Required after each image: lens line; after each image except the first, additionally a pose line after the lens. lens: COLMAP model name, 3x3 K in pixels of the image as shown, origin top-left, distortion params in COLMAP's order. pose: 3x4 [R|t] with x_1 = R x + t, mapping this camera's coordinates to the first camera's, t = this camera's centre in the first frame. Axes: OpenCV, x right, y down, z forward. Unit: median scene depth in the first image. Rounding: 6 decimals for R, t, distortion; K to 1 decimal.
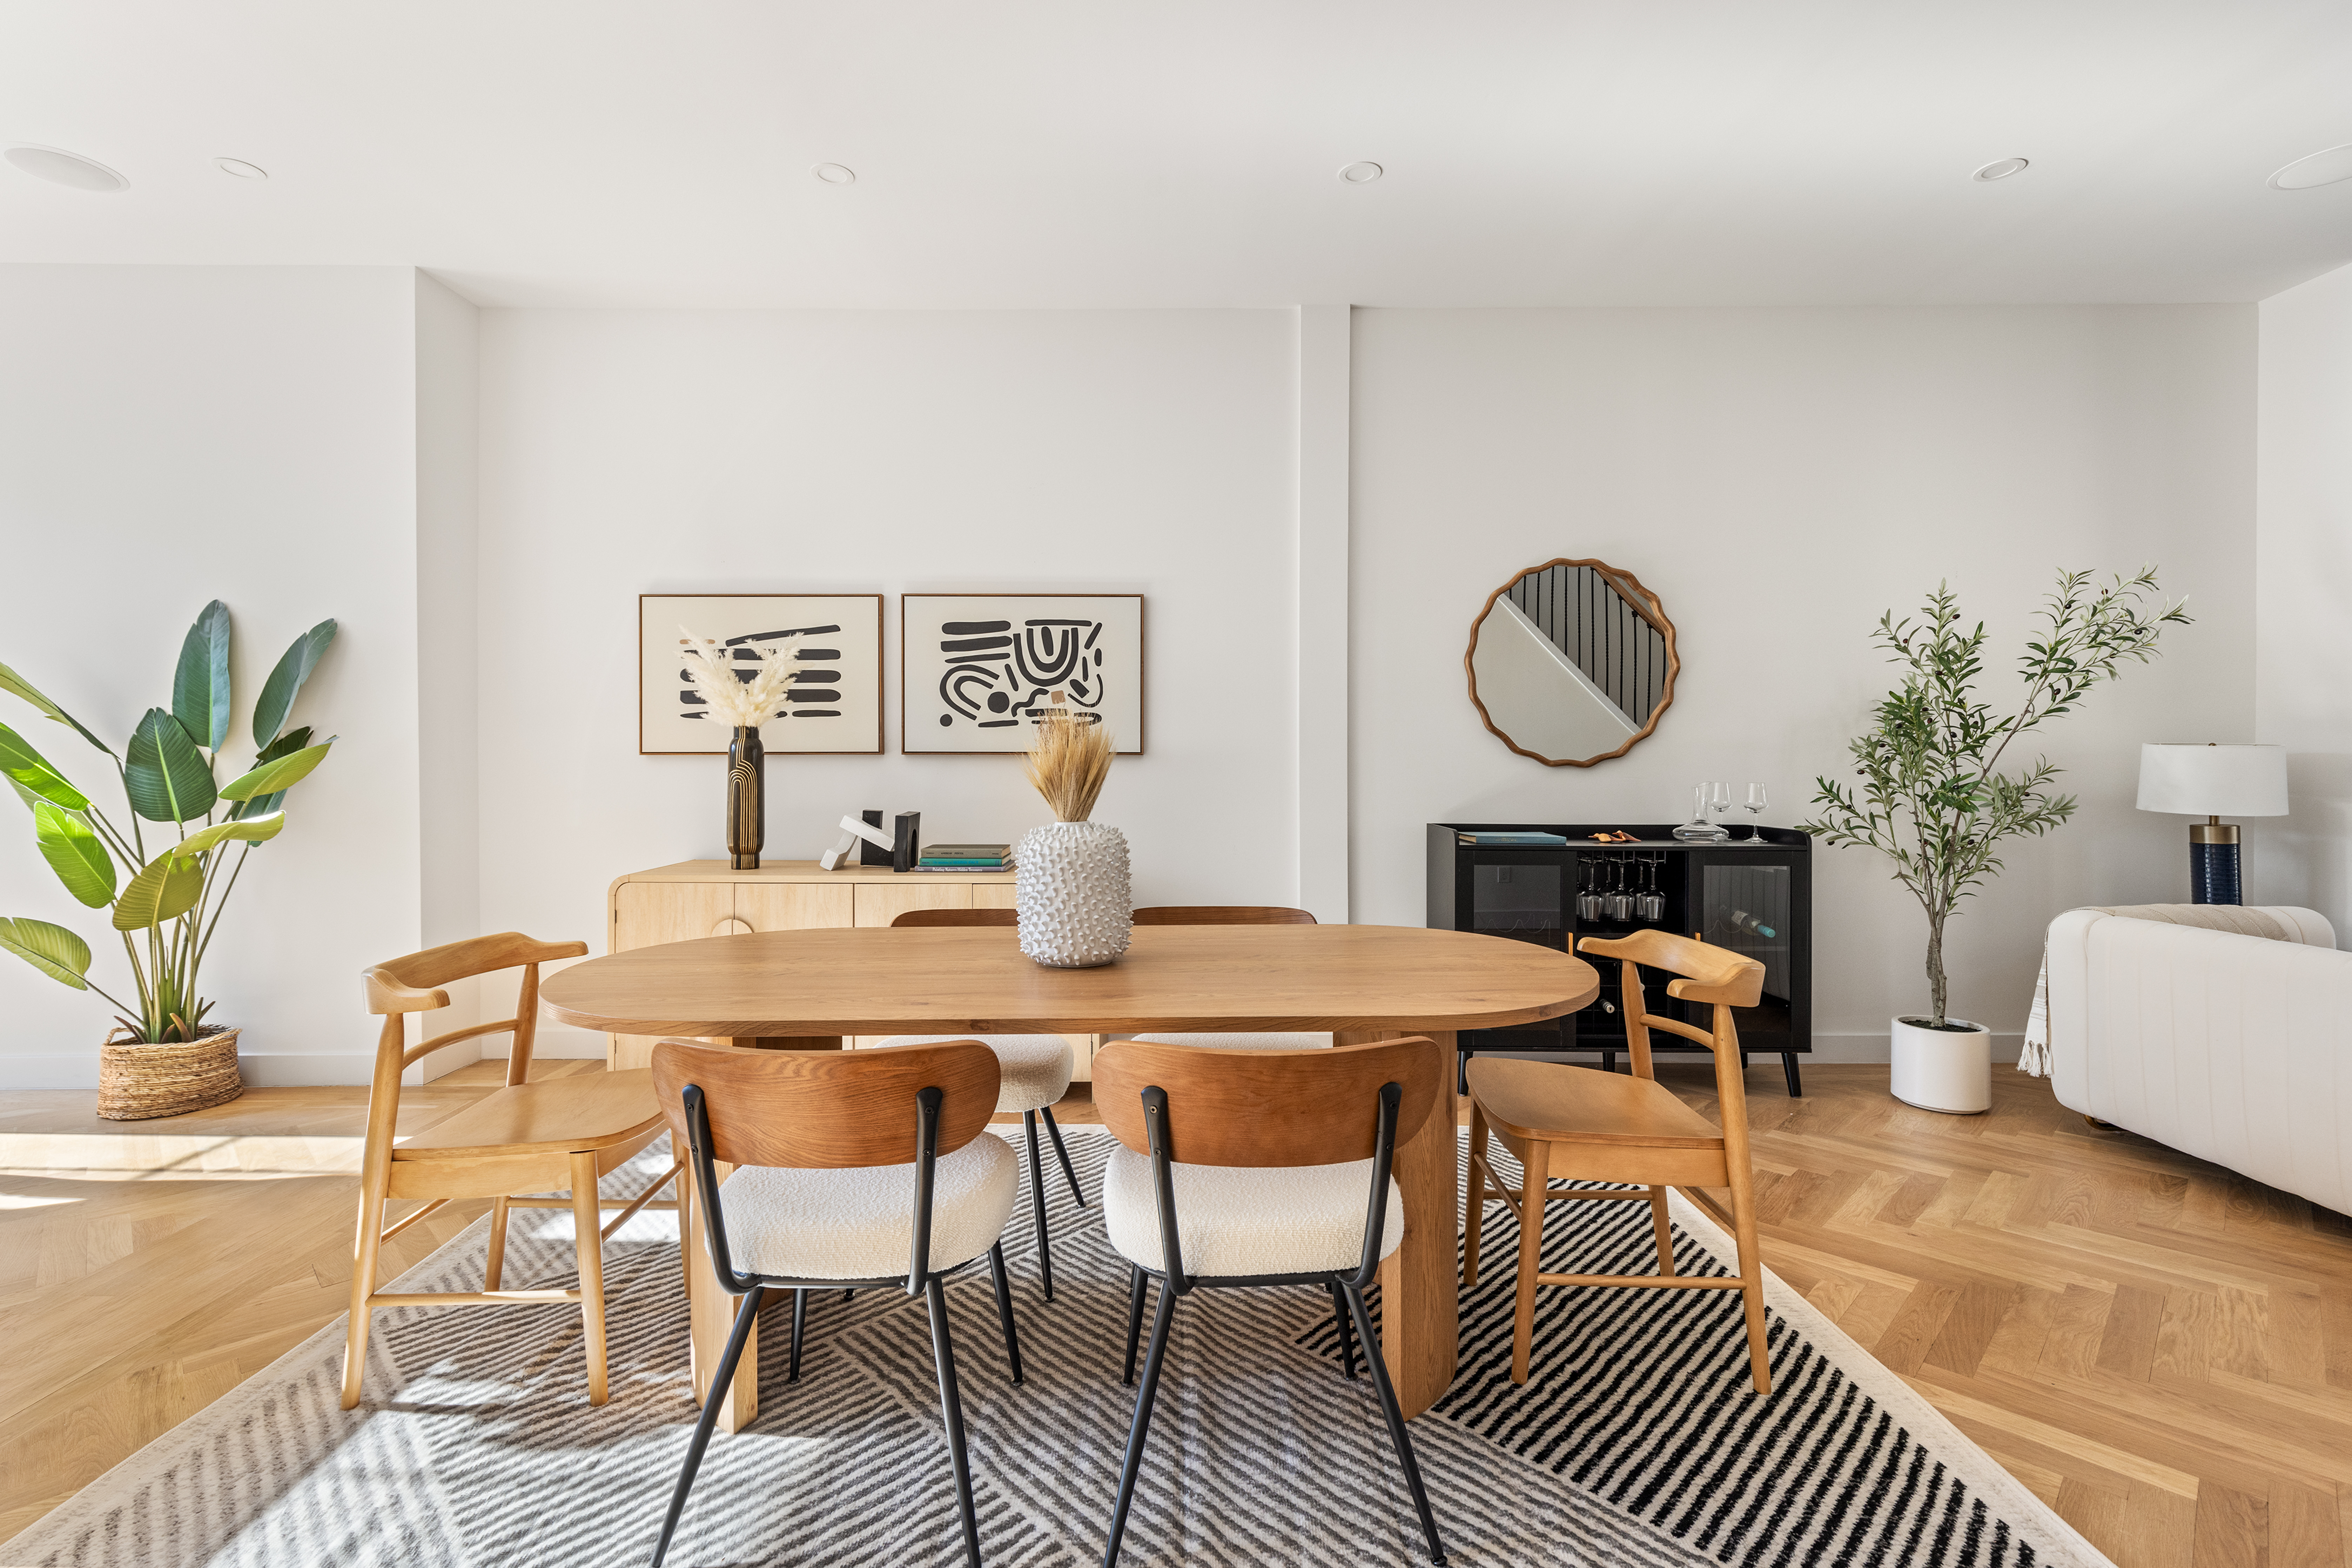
lens RADIAL K [[1065.0, 0, 1180.5], [0, 1065.0, 768.3], [0, 0, 1]] dist [0.001319, -0.000158]
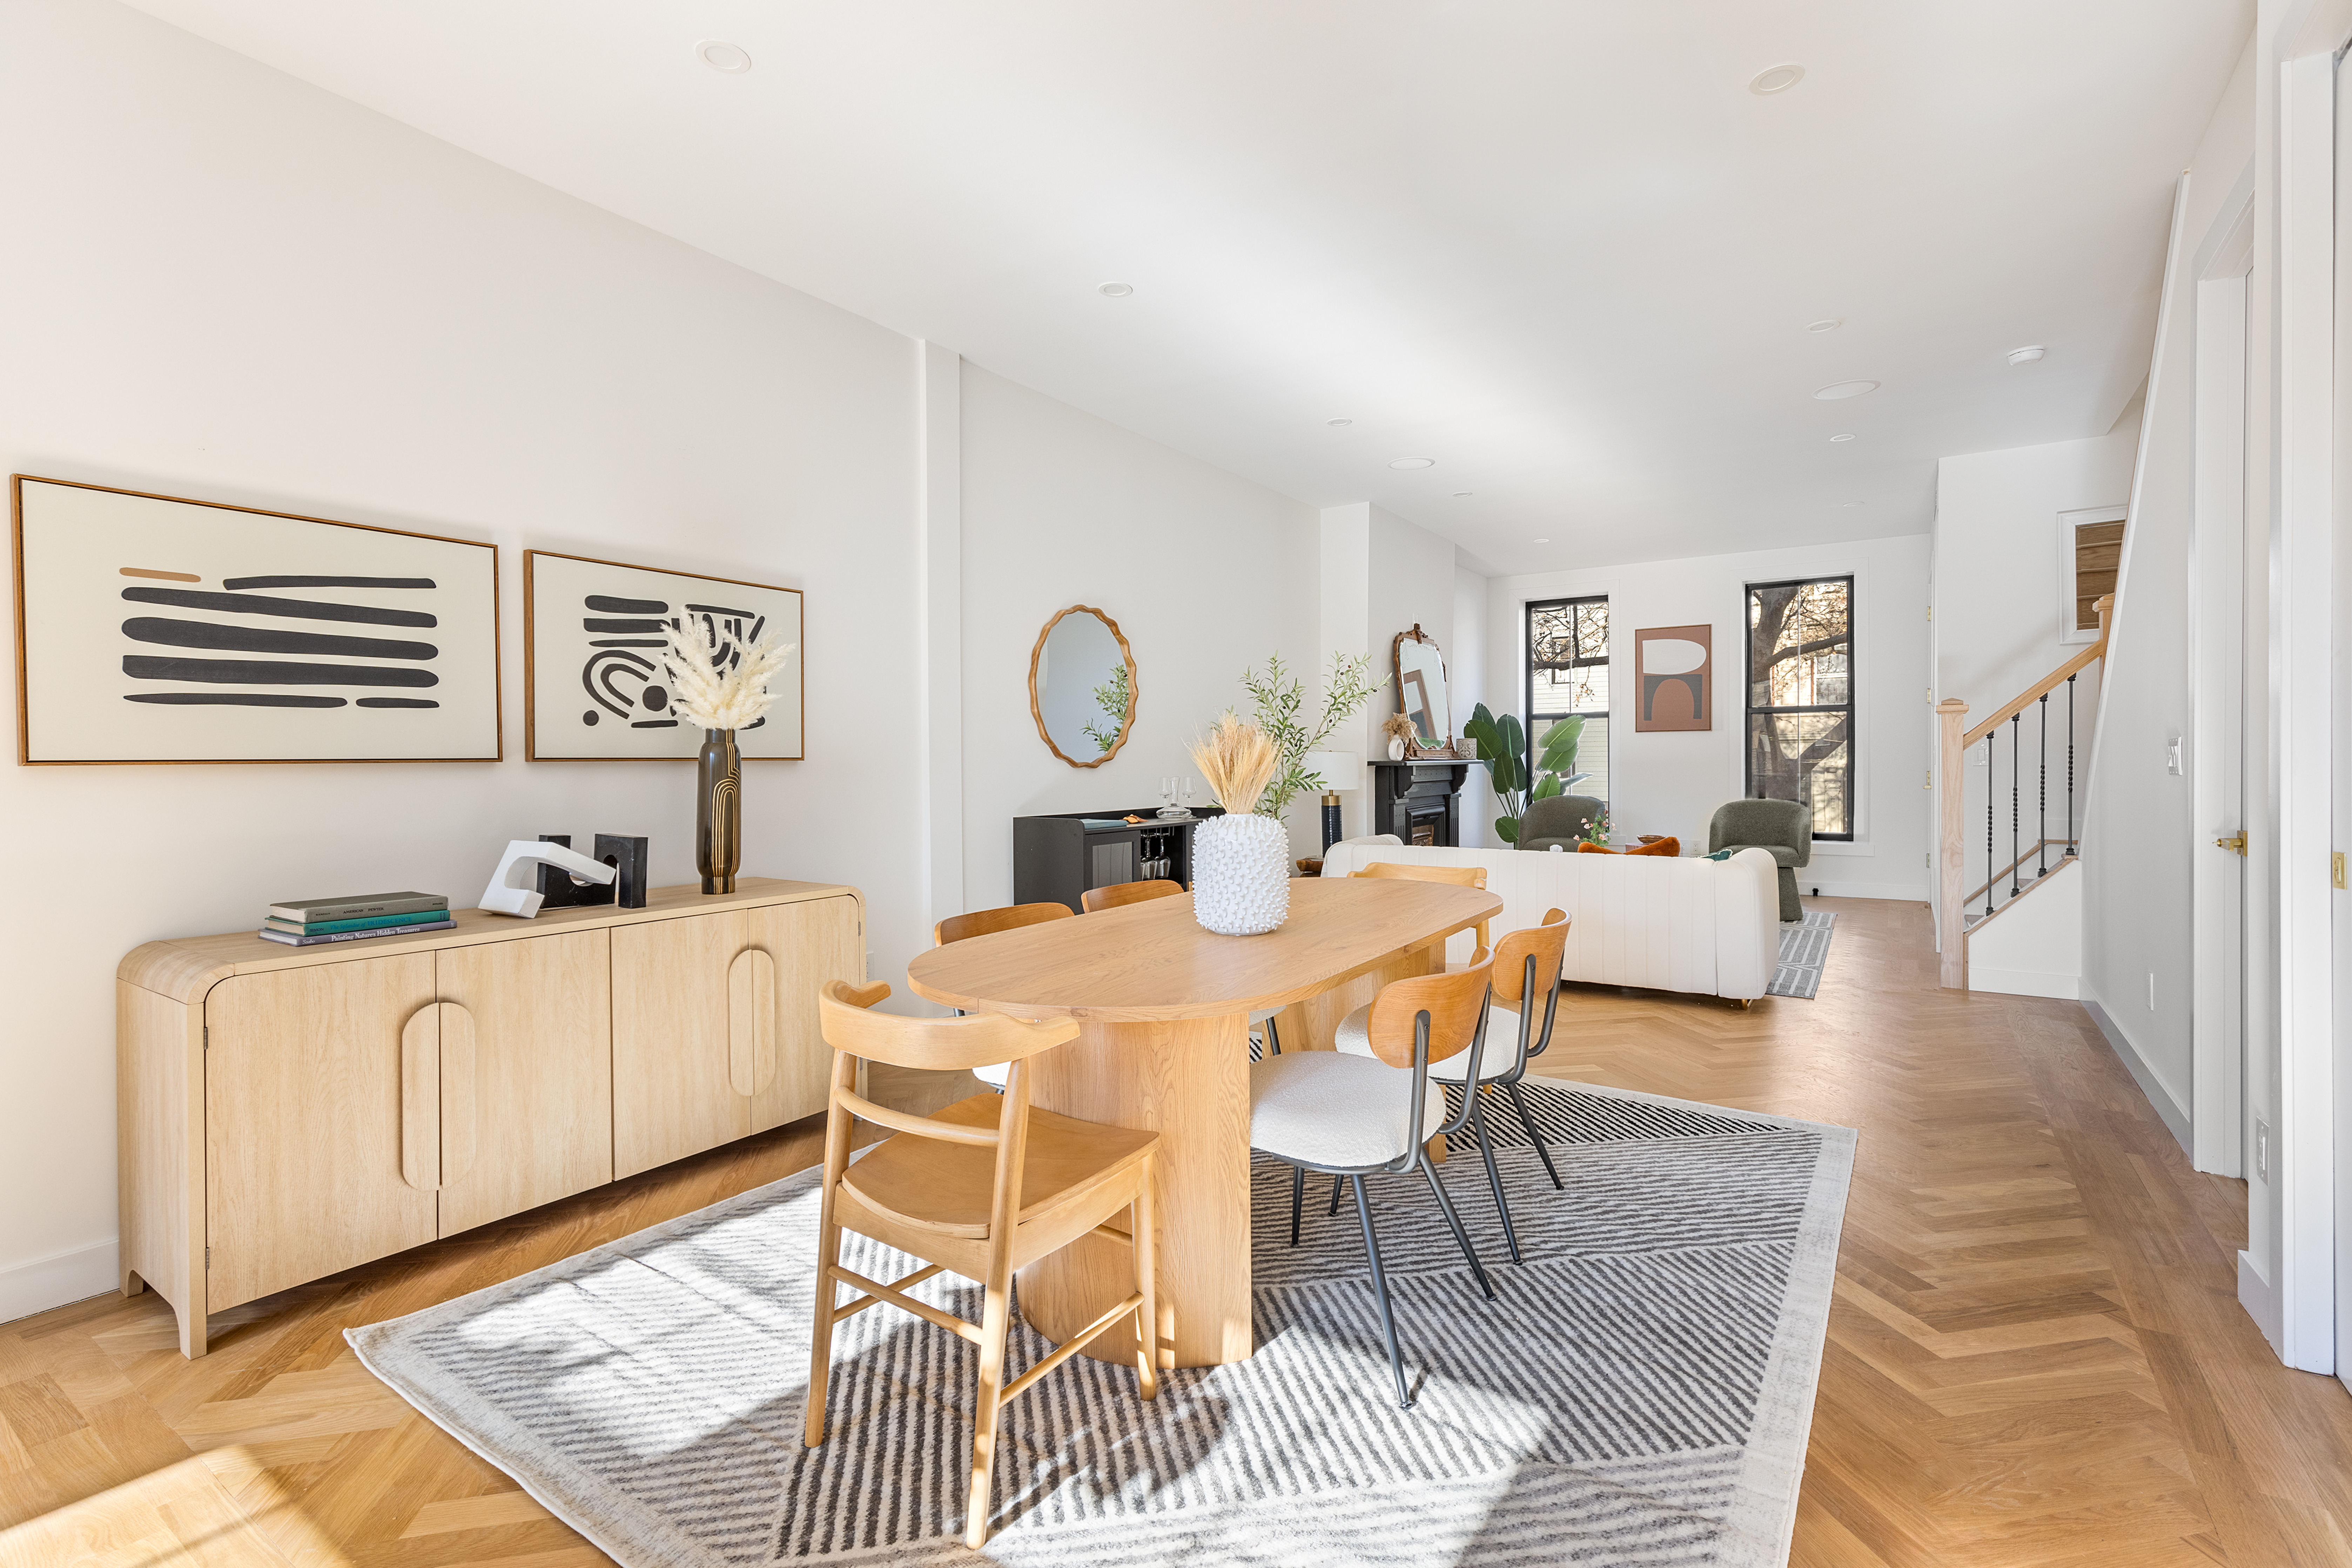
lens RADIAL K [[1065.0, 0, 1179.6], [0, 1065.0, 768.3], [0, 0, 1]] dist [0.001319, -0.000158]
pose [[0.552852, -0.012006, 0.833193, -0.641287], [0.012126, 0.999906, 0.006362, -0.007214], [-0.833191, 0.006586, 0.552946, 0.194711]]
